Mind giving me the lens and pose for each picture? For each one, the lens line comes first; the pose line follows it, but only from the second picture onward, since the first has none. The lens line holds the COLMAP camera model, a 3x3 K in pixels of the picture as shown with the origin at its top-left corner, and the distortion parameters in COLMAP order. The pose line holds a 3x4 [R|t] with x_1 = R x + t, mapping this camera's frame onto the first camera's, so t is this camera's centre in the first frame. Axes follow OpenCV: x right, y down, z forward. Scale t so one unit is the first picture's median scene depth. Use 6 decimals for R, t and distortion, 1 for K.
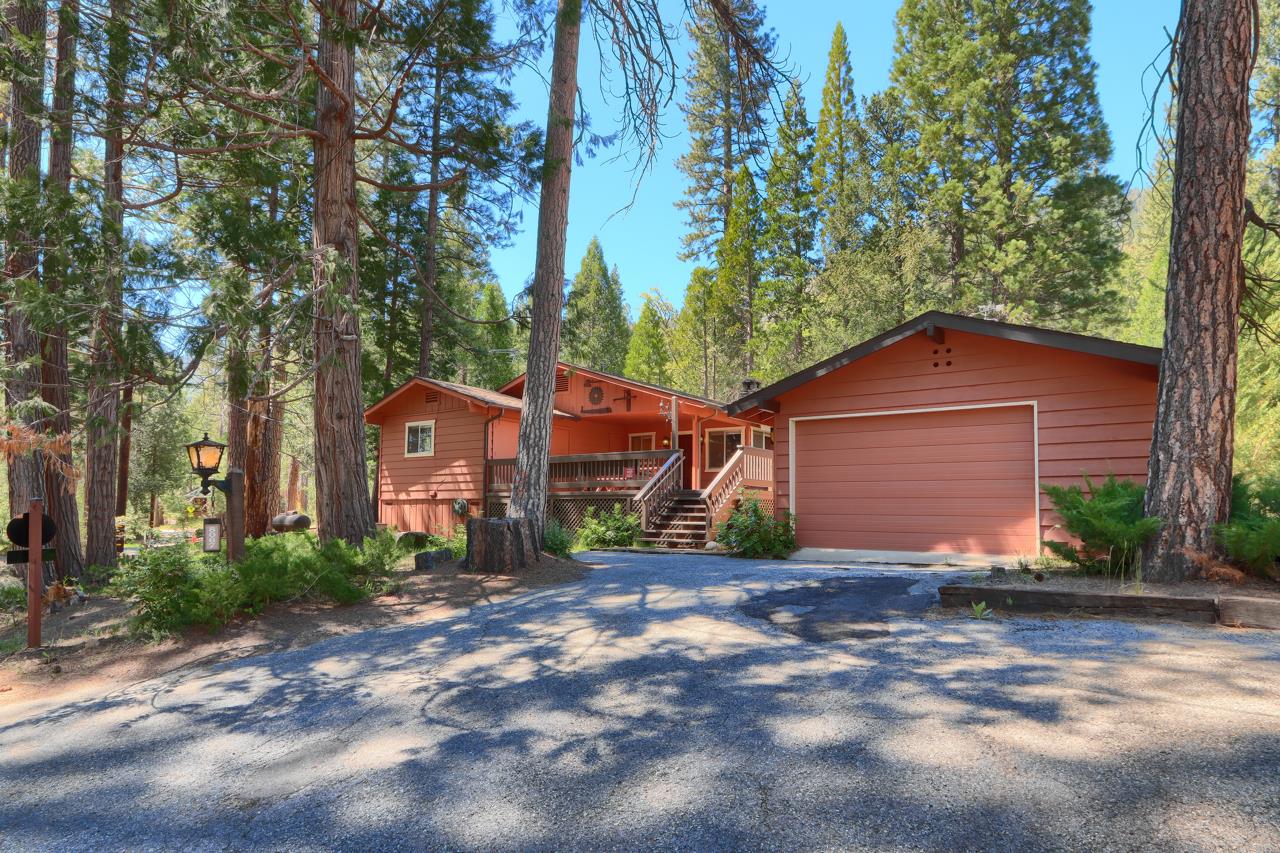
lens RADIAL K [[844.3, 0, 616.3], [0, 844.3, 421.1], [0, 0, 1]] dist [0.028438, 0.002683]
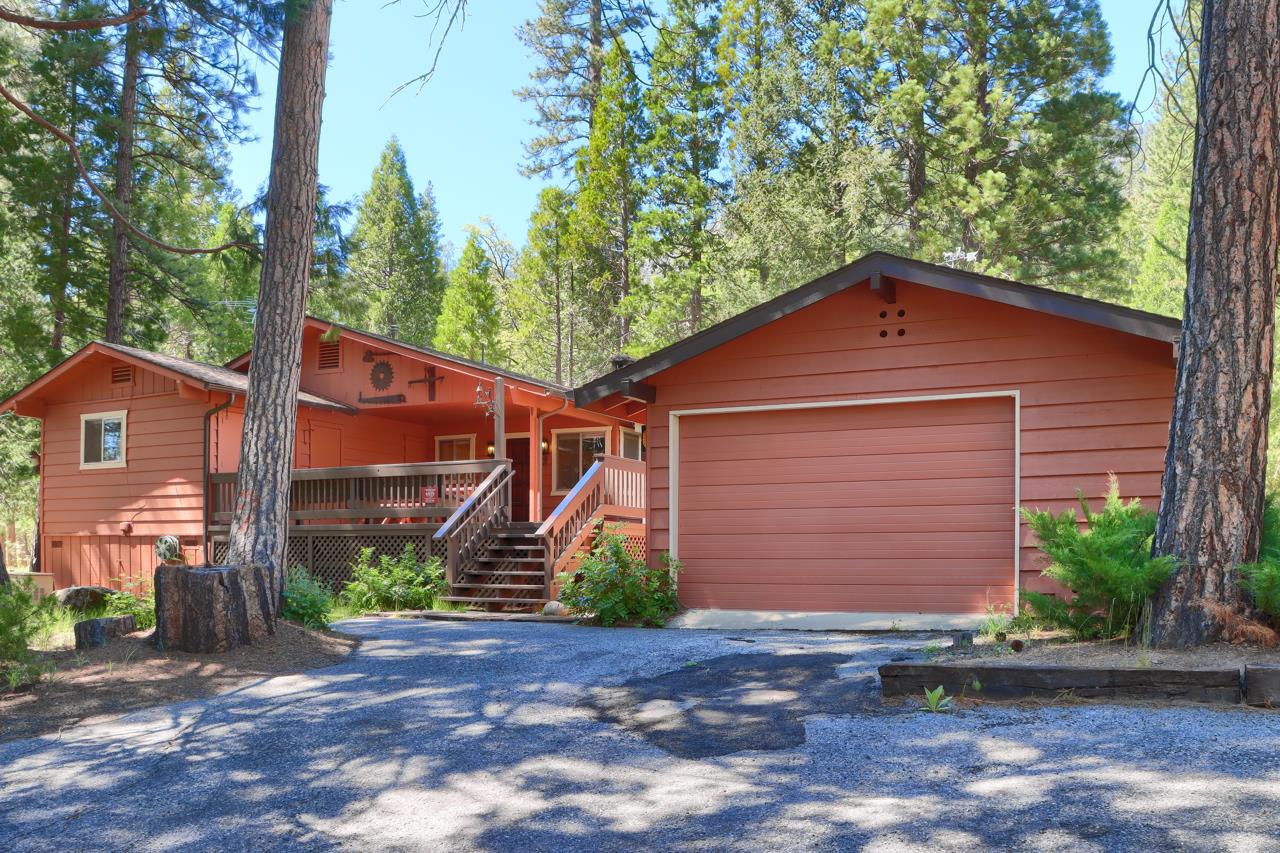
lens RADIAL K [[1260.4, 0, 641.8], [0, 1260.4, 451.2], [0, 0, 1]] dist [-0.174429, 0.231779]
pose [[0.986165, 0.008689, 0.165541, 0.013357], [-0.012540, 0.999674, 0.022237, 0.003535], [-0.165294, -0.024005, 0.985952, 0.028919]]
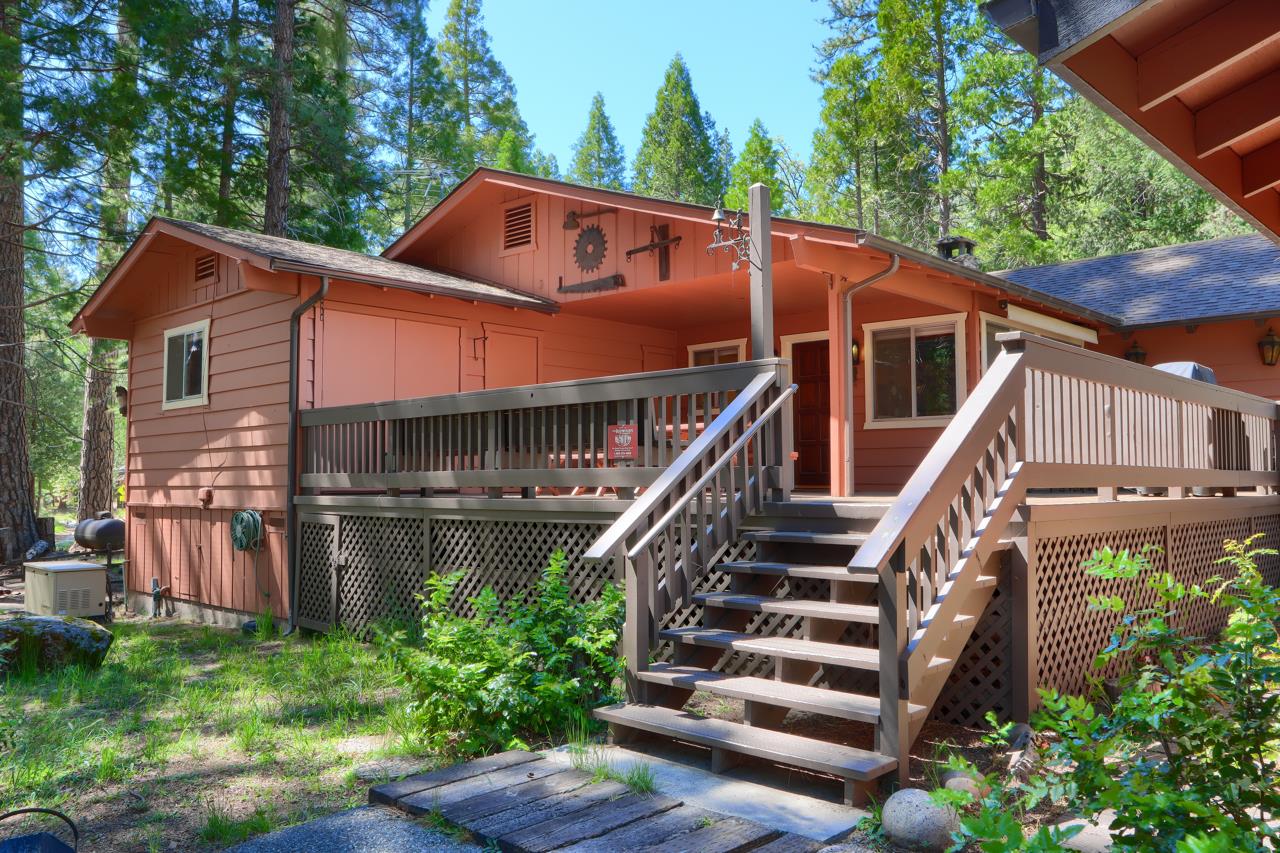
lens RADIAL K [[959.1, 0, 640.0], [0, 959.1, 426.5], [0, 0, 1]] dist [0.010607, 0.004207]
pose [[0.992600, -0.020771, -0.119640, 0.052996], [0.028355, 0.997670, 0.062048, 0.027319], [0.118072, -0.064981, 0.990877, 0.530314]]
